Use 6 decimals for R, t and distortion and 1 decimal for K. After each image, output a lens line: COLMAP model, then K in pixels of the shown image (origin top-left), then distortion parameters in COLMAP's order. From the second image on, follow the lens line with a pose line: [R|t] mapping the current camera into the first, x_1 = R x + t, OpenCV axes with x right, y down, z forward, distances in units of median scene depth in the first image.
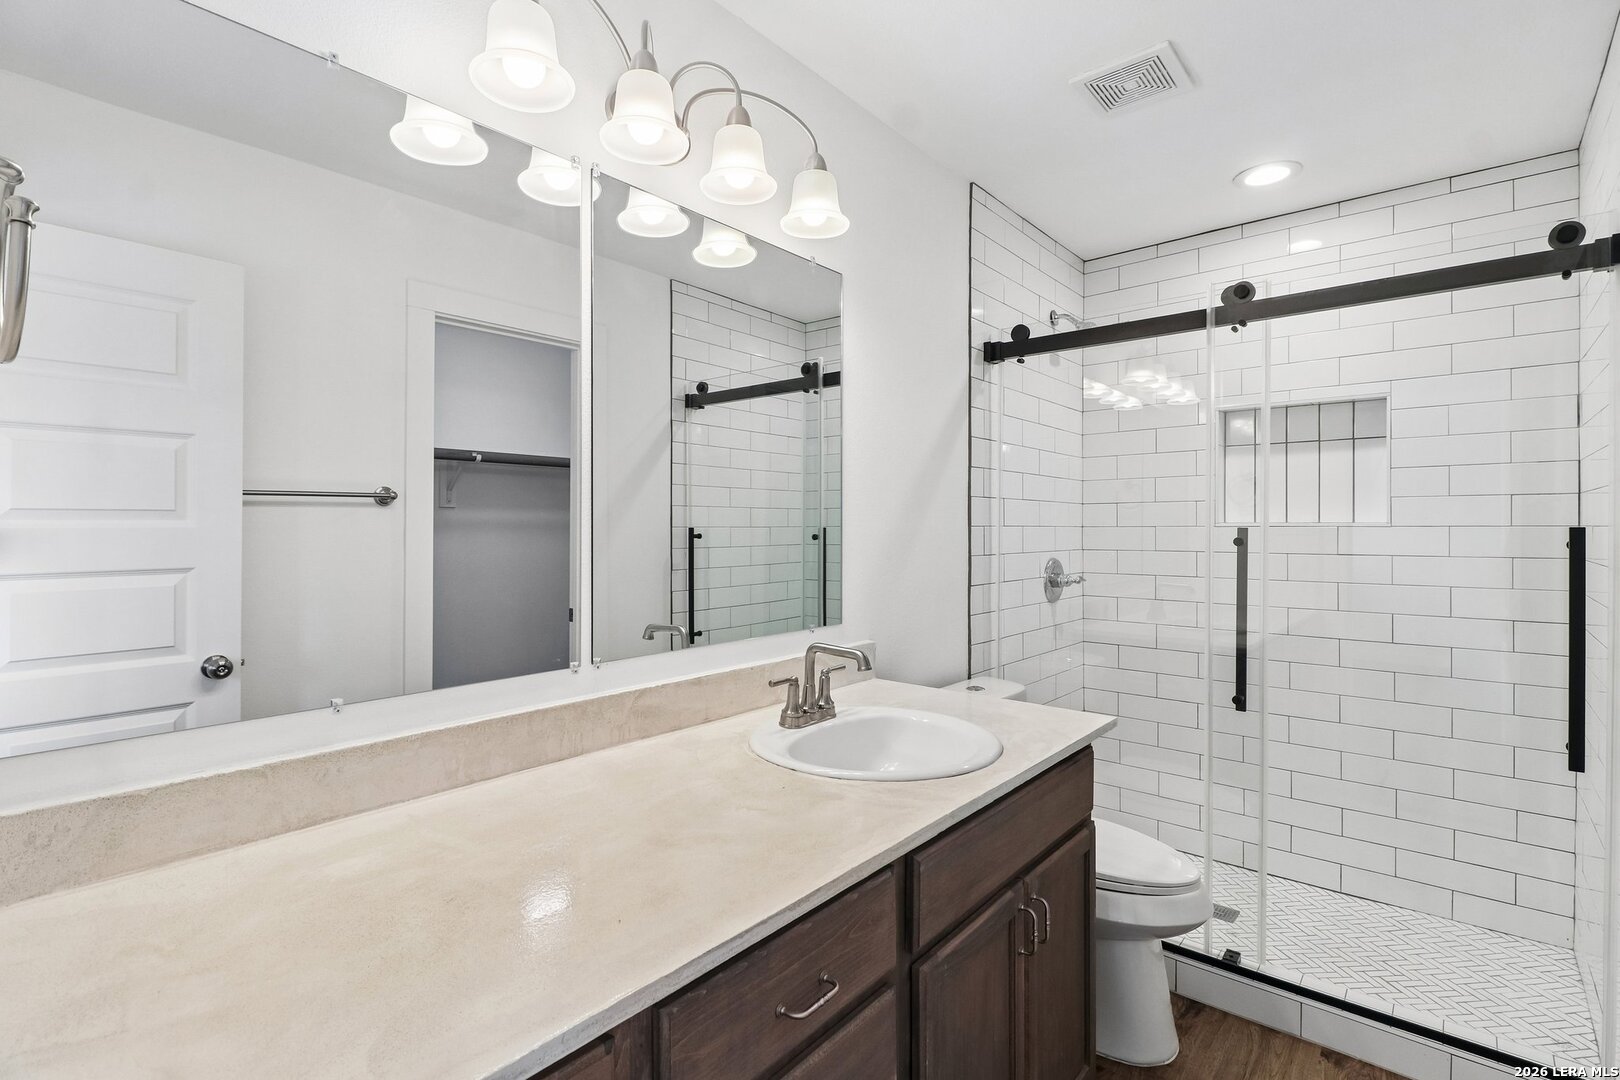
lens RADIAL K [[766.5, 0, 762.8], [0, 766.5, 537.1], [0, 0, 1]] dist [0.000687, -0.007954]
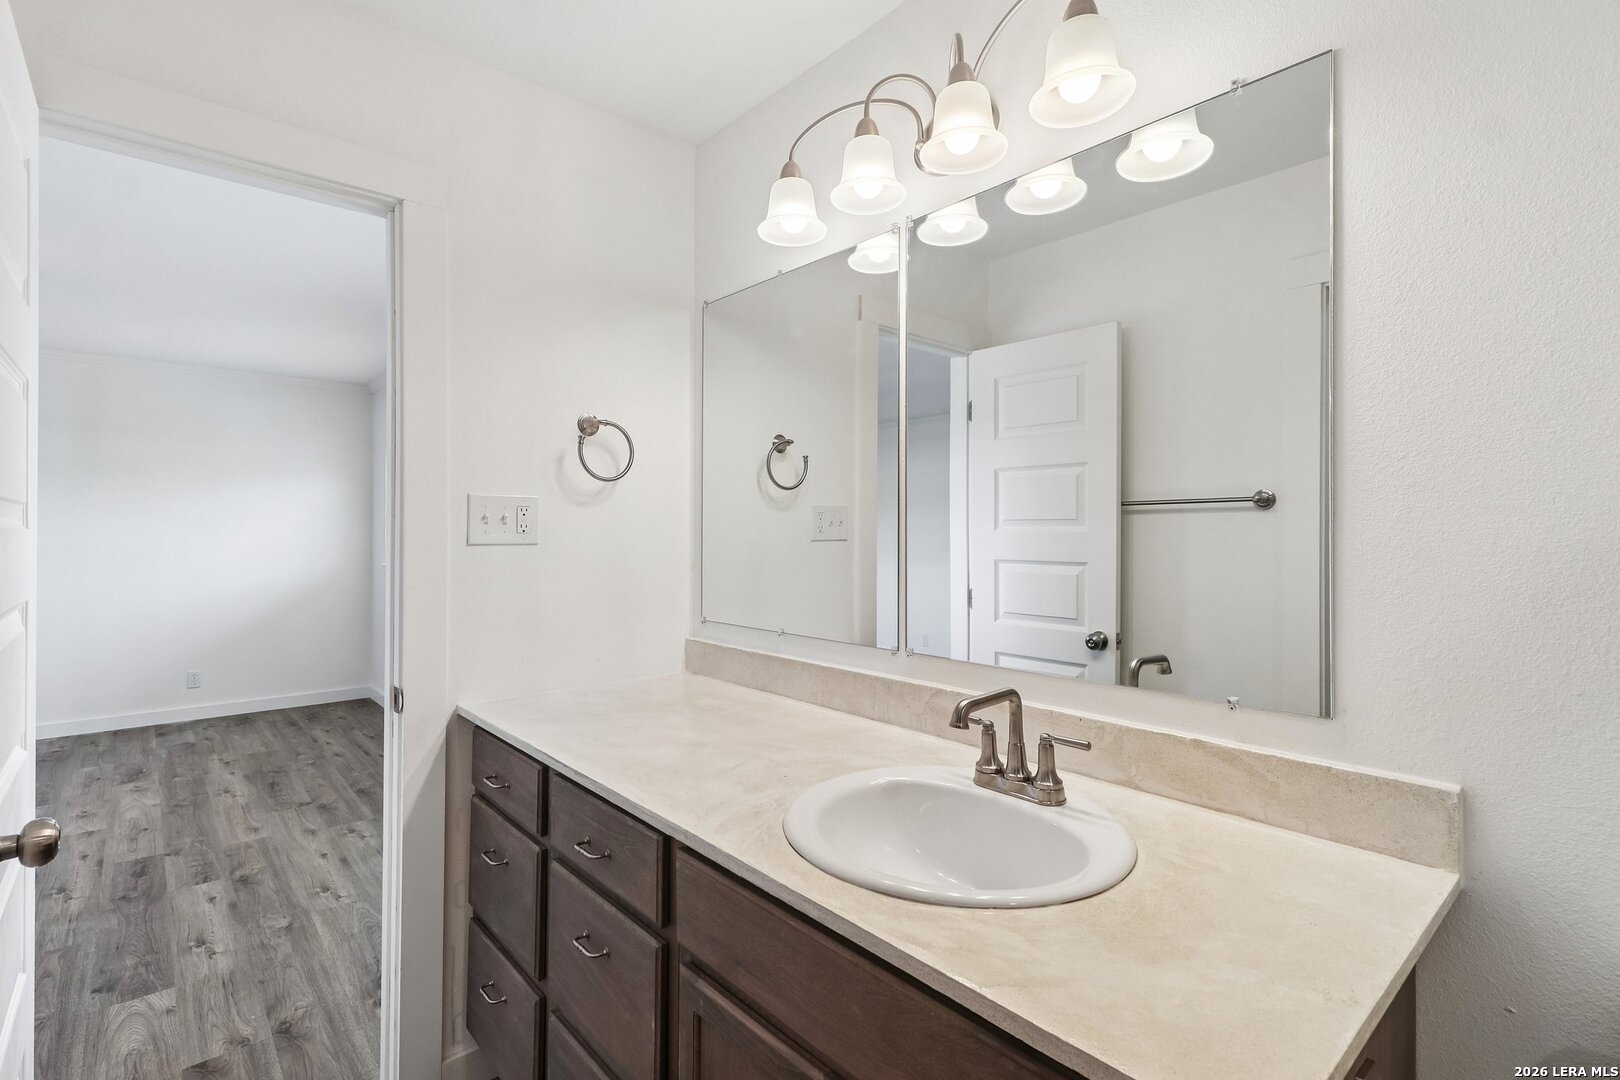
lens RADIAL K [[749.4, 0, 805.3], [0, 749.4, 526.8], [0, 0, 1]] dist [-0.000102, -0.006814]
pose [[-0.117601, -0.004585, -0.993050, 0.900652], [-0.014815, 0.999886, -0.002862, -0.014751], [0.992950, 0.014376, -0.117656, 0.972807]]
